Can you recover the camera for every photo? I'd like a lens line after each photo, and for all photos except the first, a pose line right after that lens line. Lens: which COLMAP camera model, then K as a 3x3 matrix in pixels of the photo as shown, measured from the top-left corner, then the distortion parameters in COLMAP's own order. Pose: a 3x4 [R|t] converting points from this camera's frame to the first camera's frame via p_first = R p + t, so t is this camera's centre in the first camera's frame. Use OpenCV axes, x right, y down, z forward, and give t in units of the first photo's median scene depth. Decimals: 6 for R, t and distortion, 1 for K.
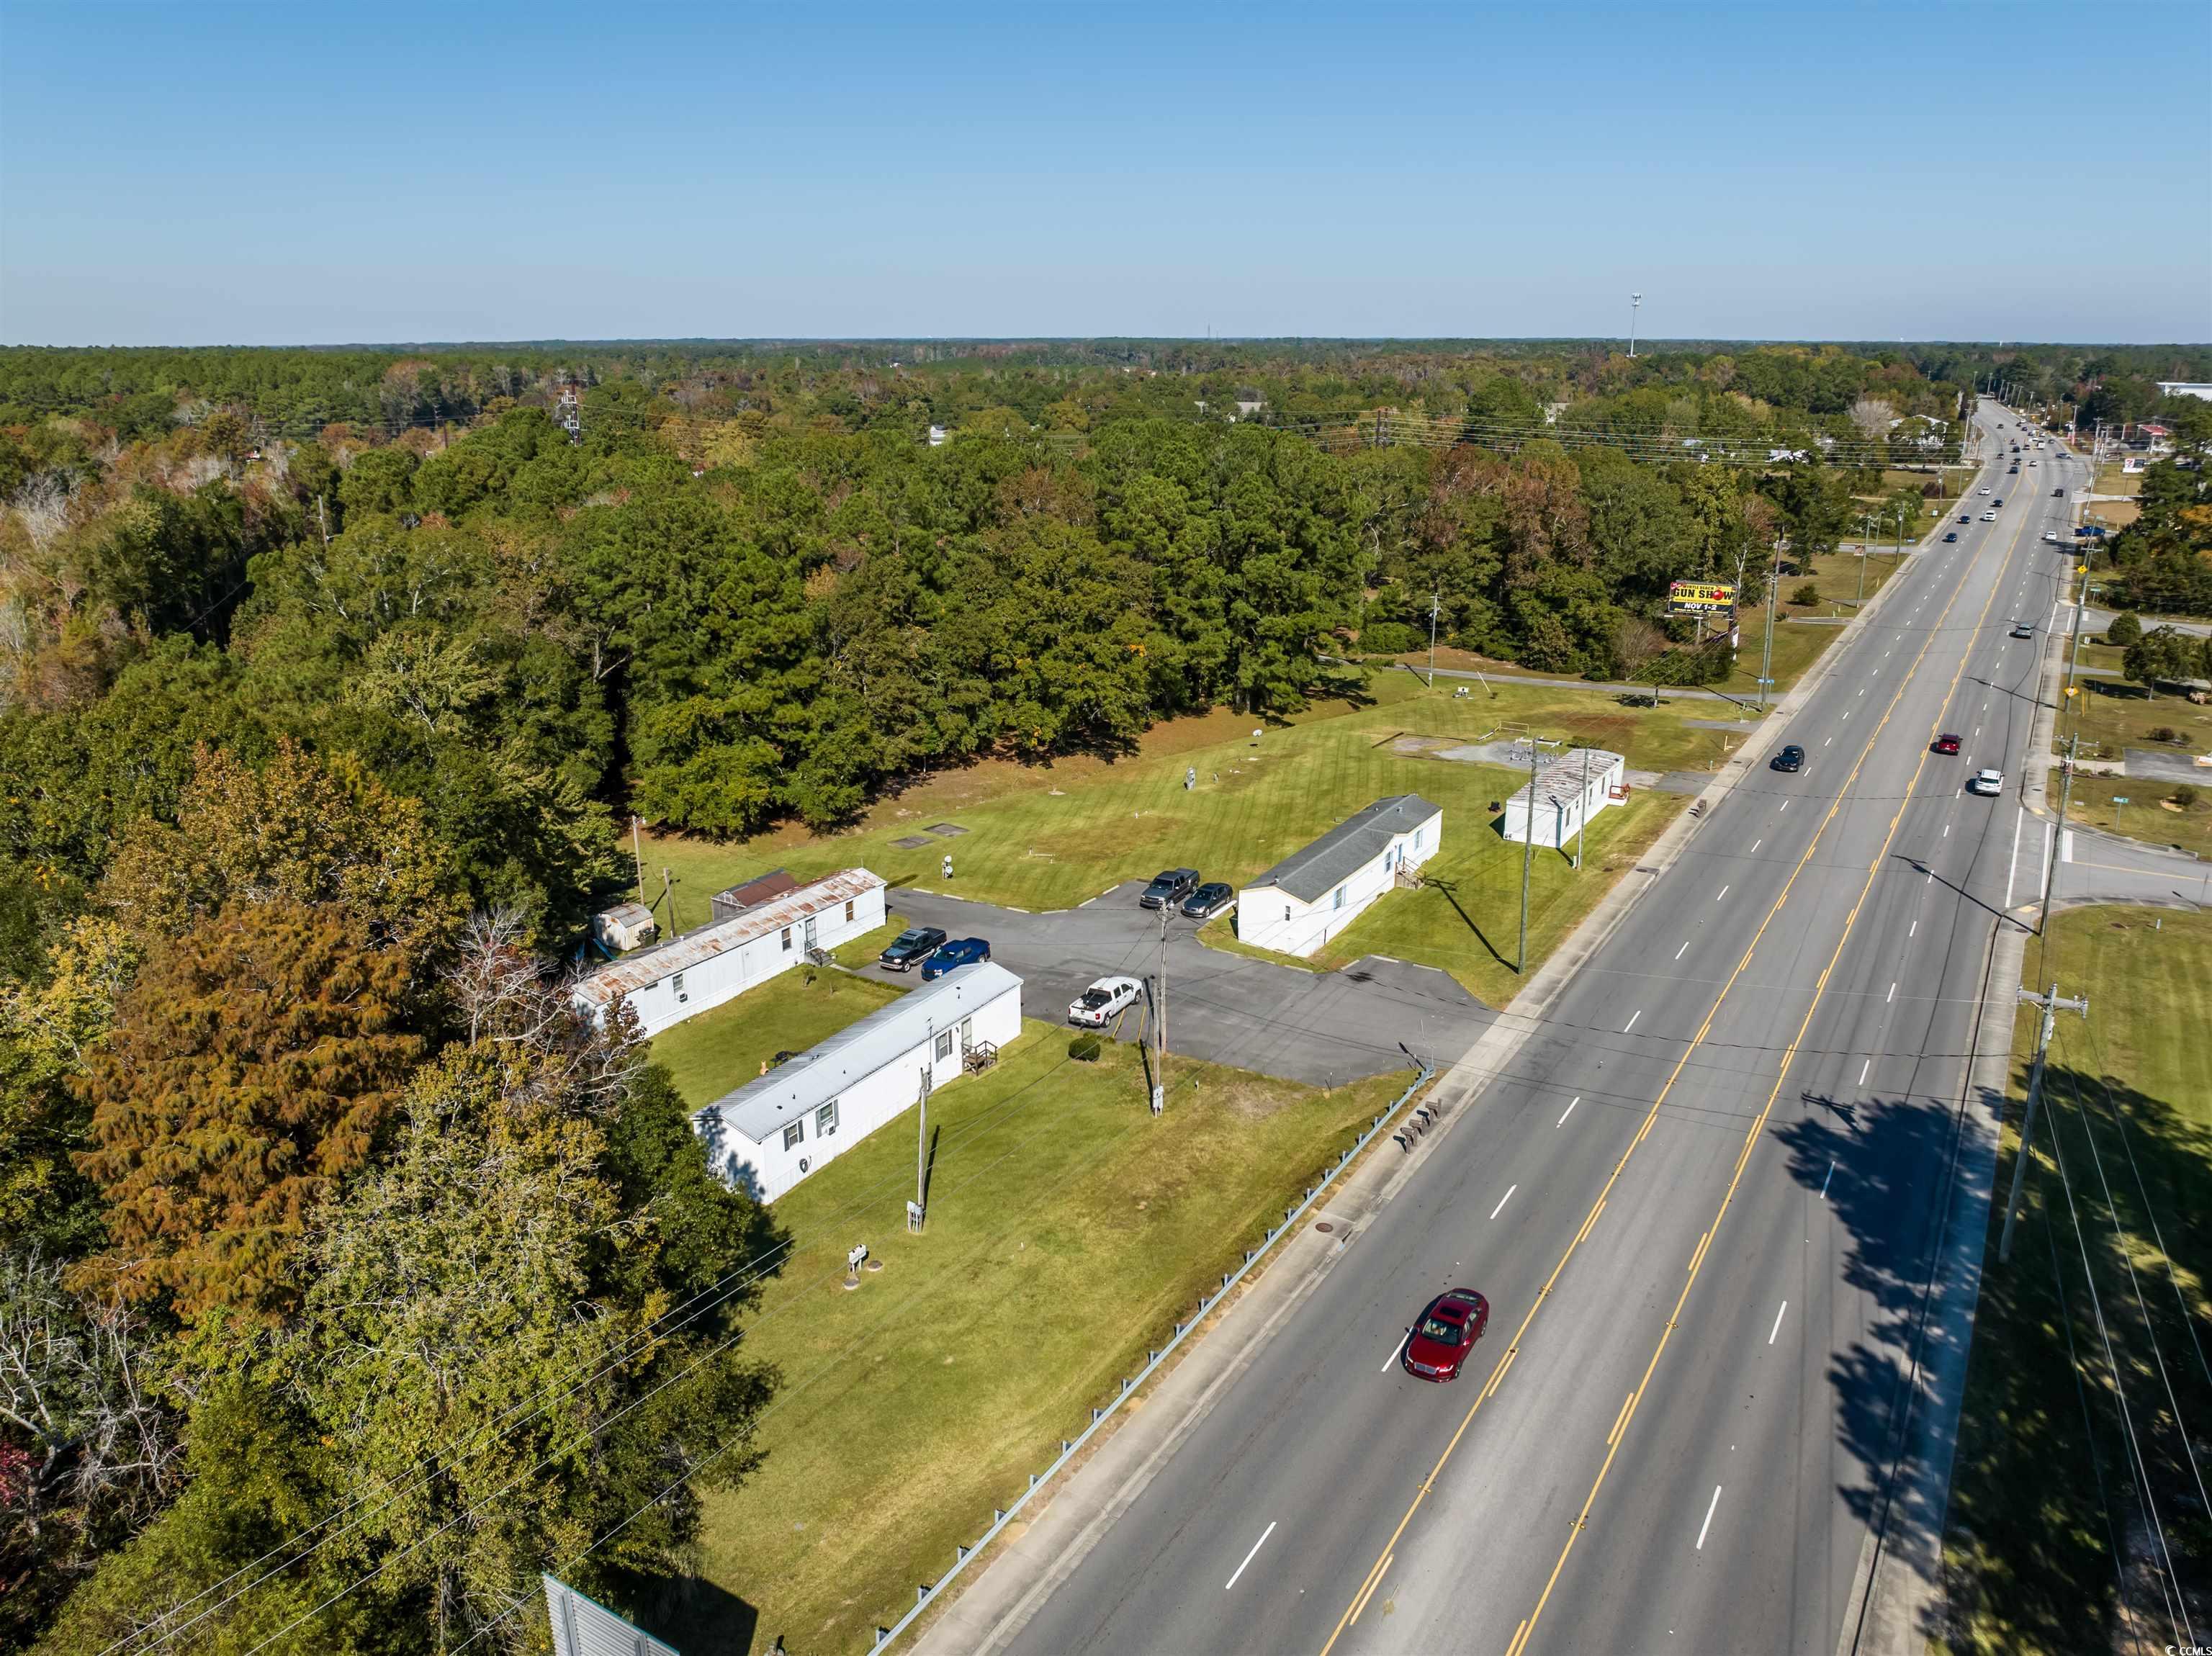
lens RADIAL K [[1585.3, 0, 1106.0], [0, 1585.3, 828.0], [0, 0, 1]] dist [-0.071357, 0.044416]
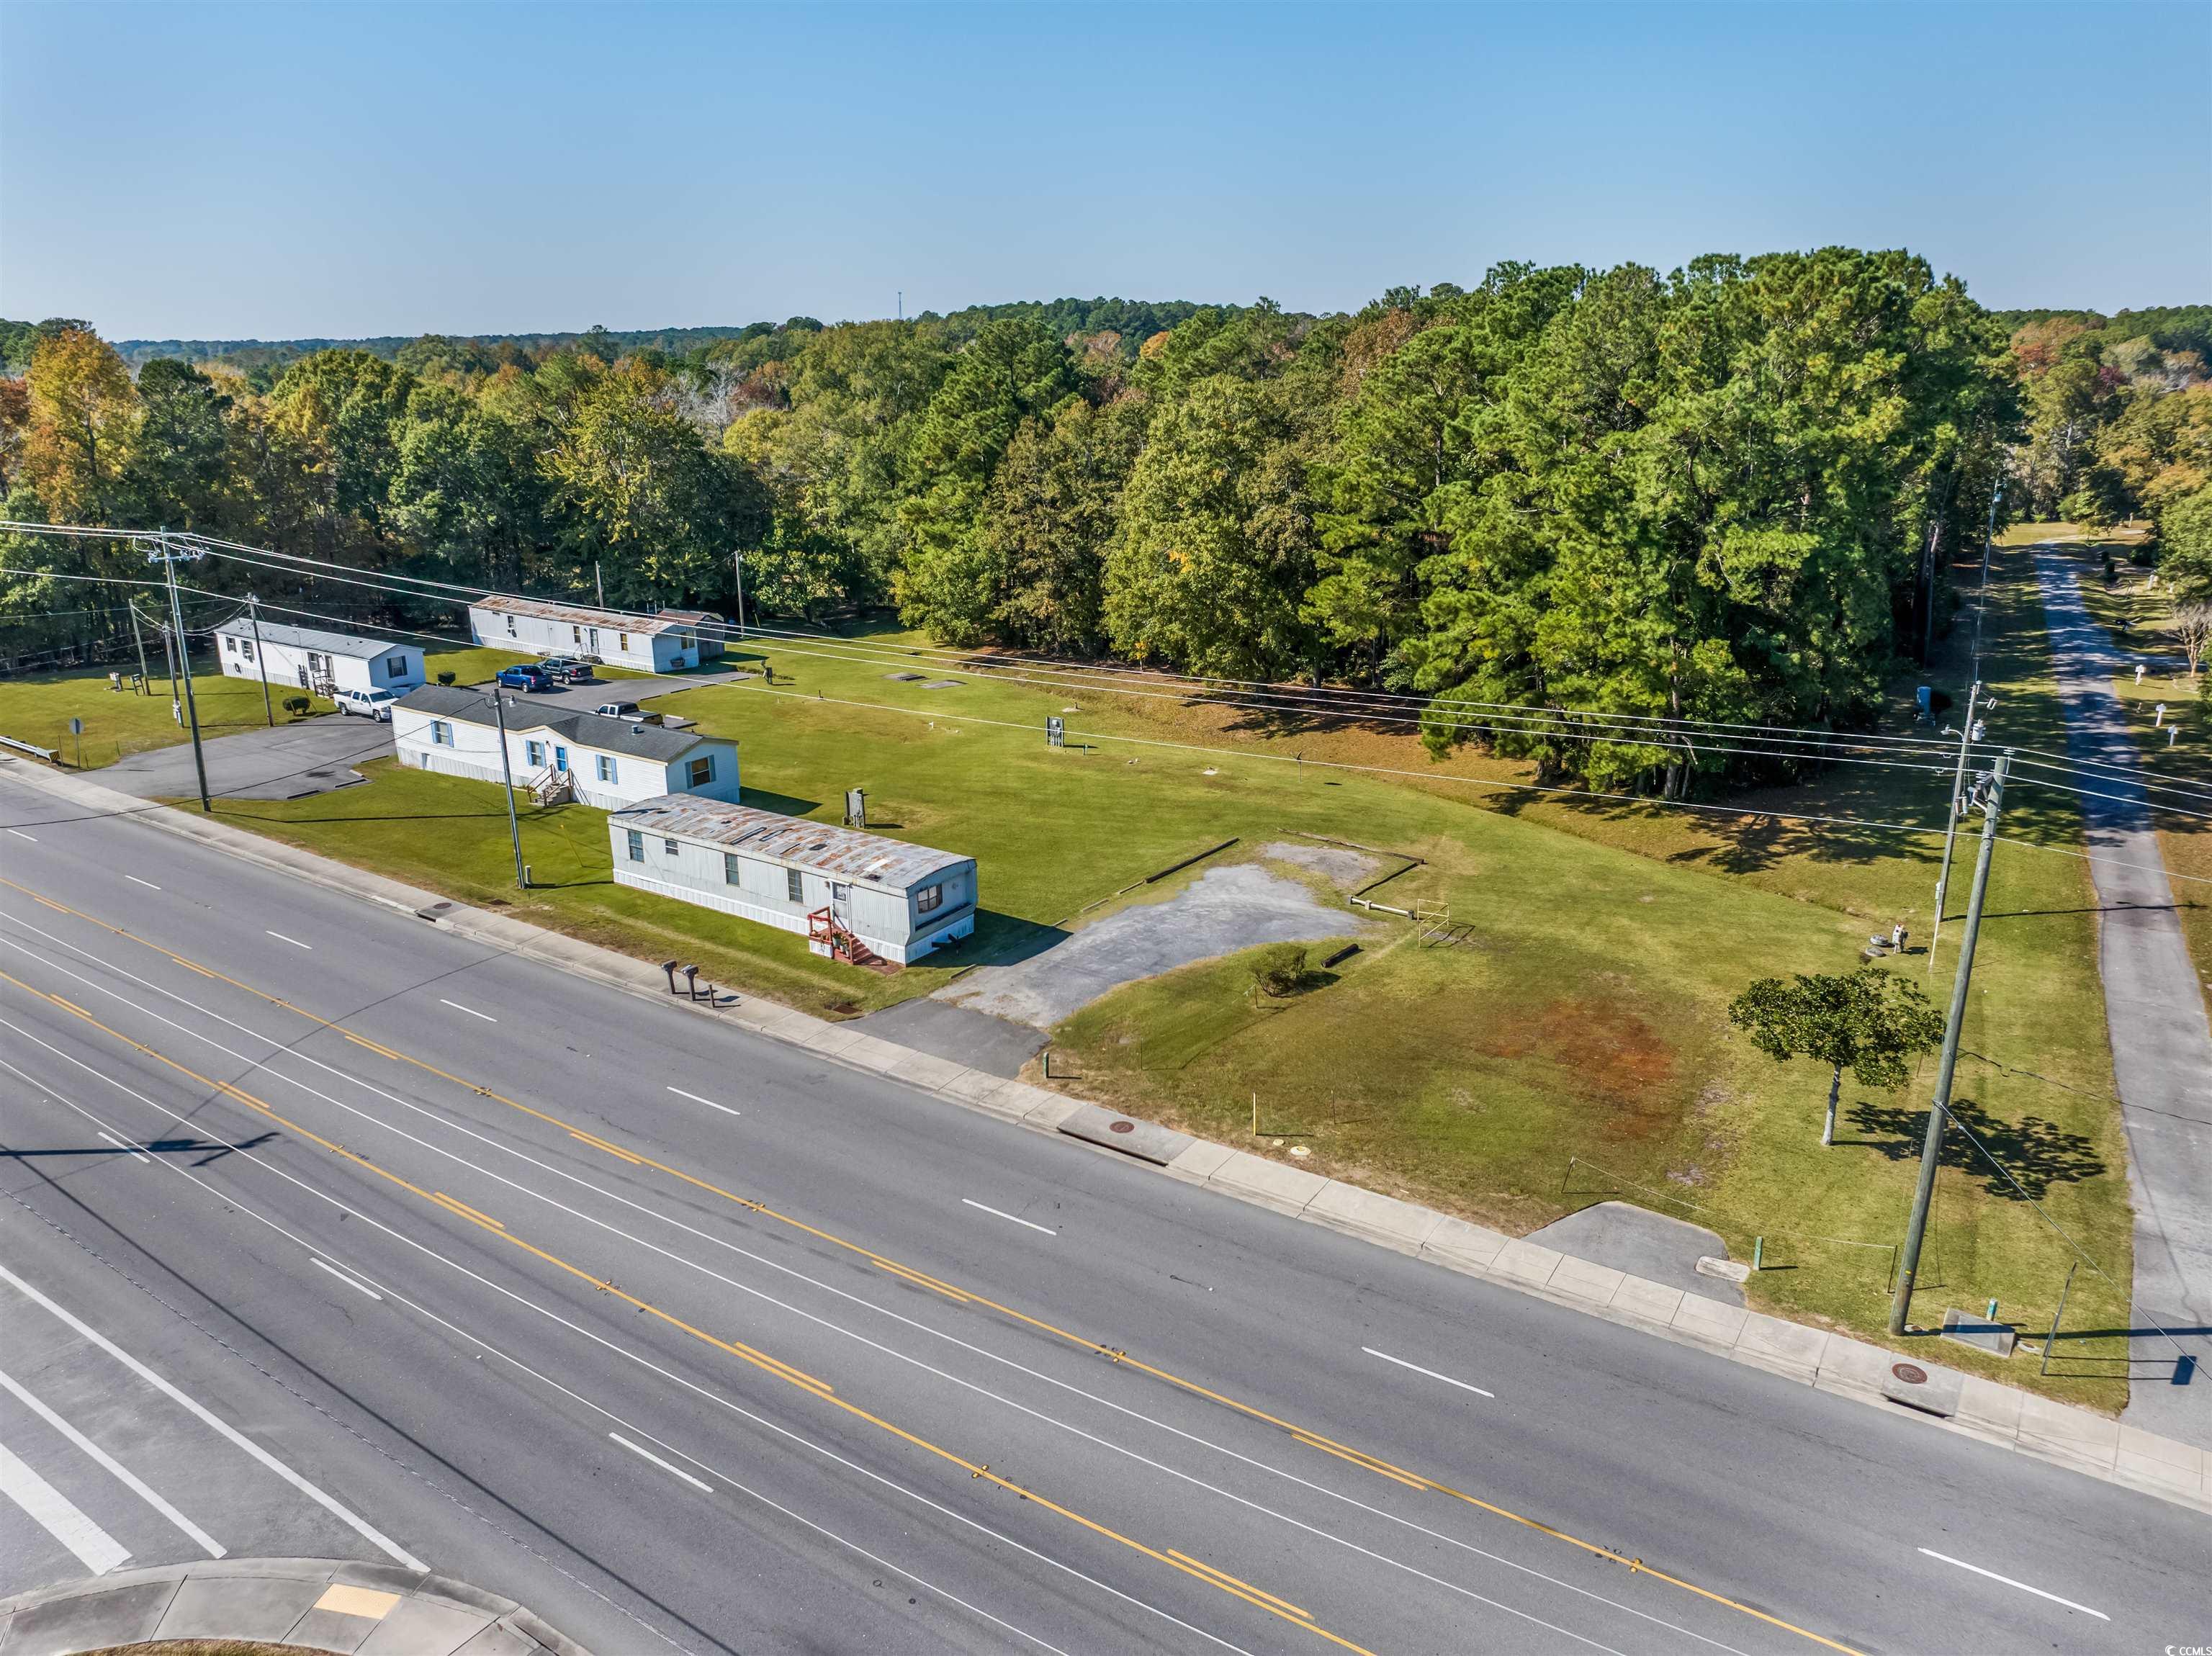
lens RADIAL K [[1585.3, 0, 1106.0], [0, 1585.3, 828.0], [0, 0, 1]] dist [-0.071357, 0.044416]
pose [[-0.041922, 0.304698, -0.951526, 0.934443], [-0.297930, 0.905224, 0.302997, -0.270901], [0.953667, 0.296190, 0.052830, 1.255688]]
